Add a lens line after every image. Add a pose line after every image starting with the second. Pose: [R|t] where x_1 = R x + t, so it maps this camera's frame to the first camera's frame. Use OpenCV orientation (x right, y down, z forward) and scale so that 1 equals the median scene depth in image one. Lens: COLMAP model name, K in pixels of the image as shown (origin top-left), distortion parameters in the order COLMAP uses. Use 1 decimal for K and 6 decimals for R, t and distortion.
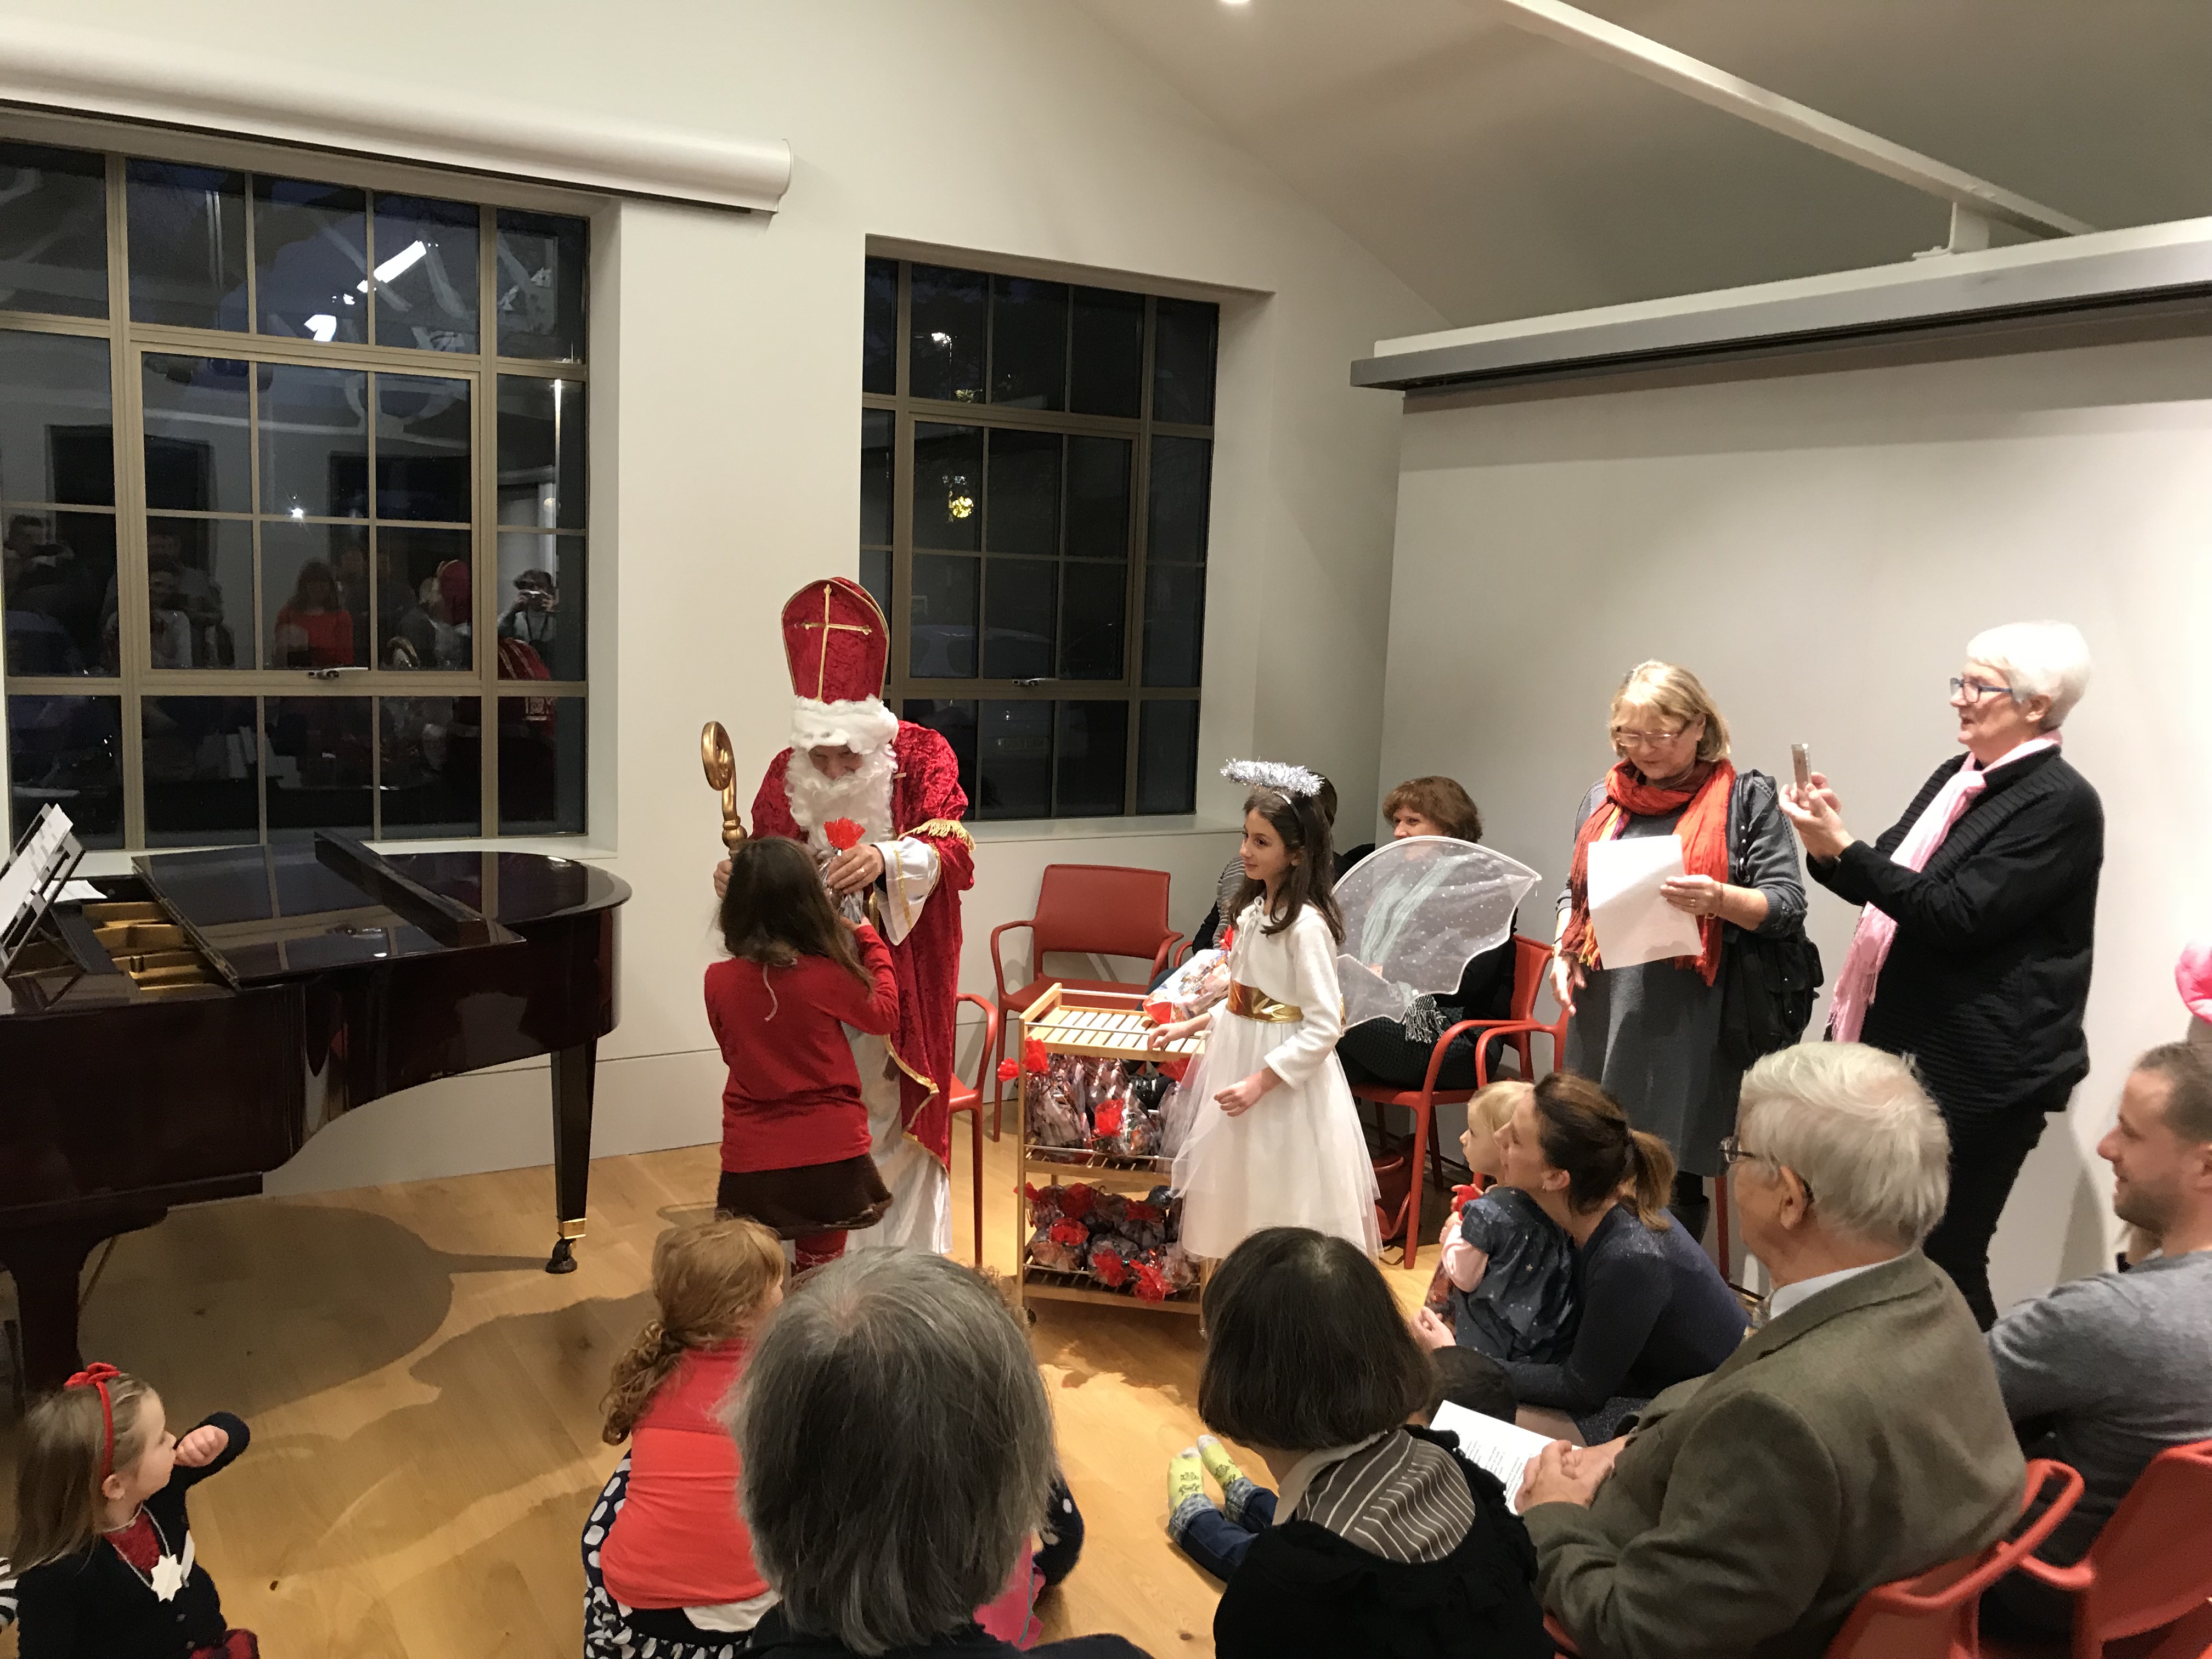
lens RADIAL K [[1812.9, 0, 1106.9], [0, 1812.9, 833.9], [0, 0, 1]] dist [-0.004219, -0.006078]
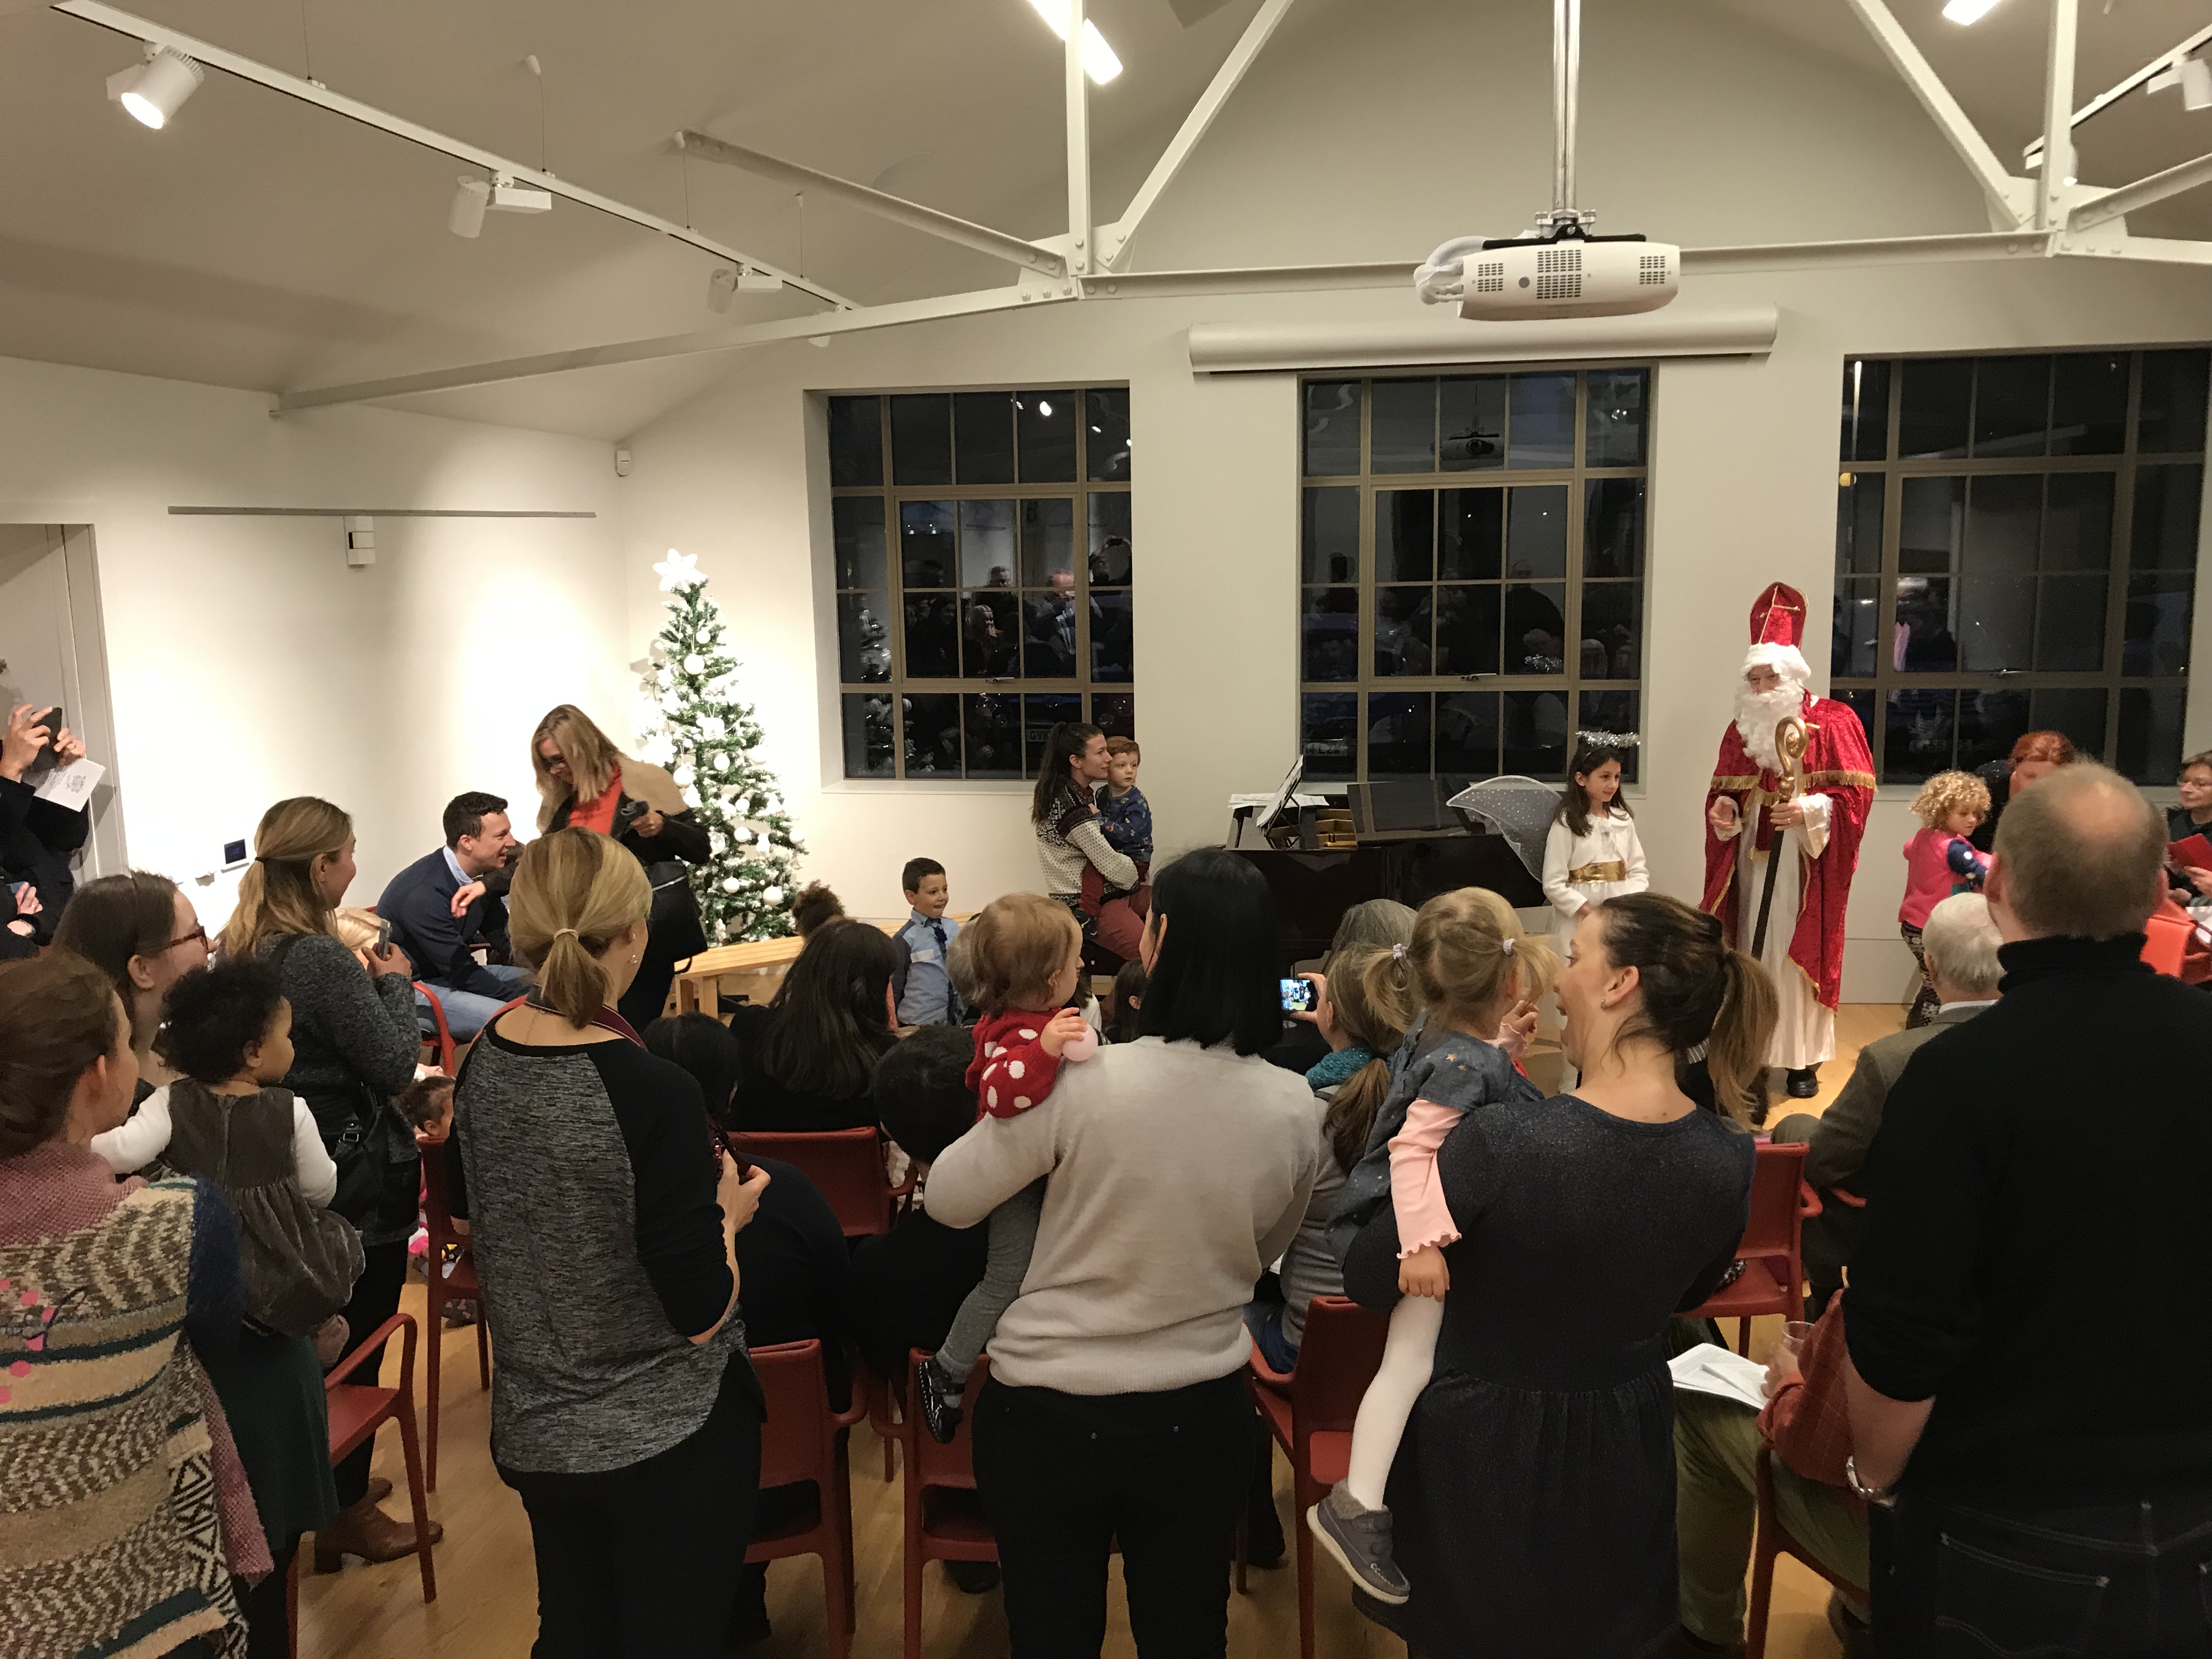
lens RADIAL K [[1812.9, 0, 1106.5], [0, 1812.9, 831.7], [0, 0, 1]] dist [-0.004219, -0.006078]
pose [[0.765723, 0.050183, -0.641209, 0.358296], [-0.035349, 0.998728, 0.035949, 0.002064], [0.642198, -0.004861, 0.766524, -0.443653]]
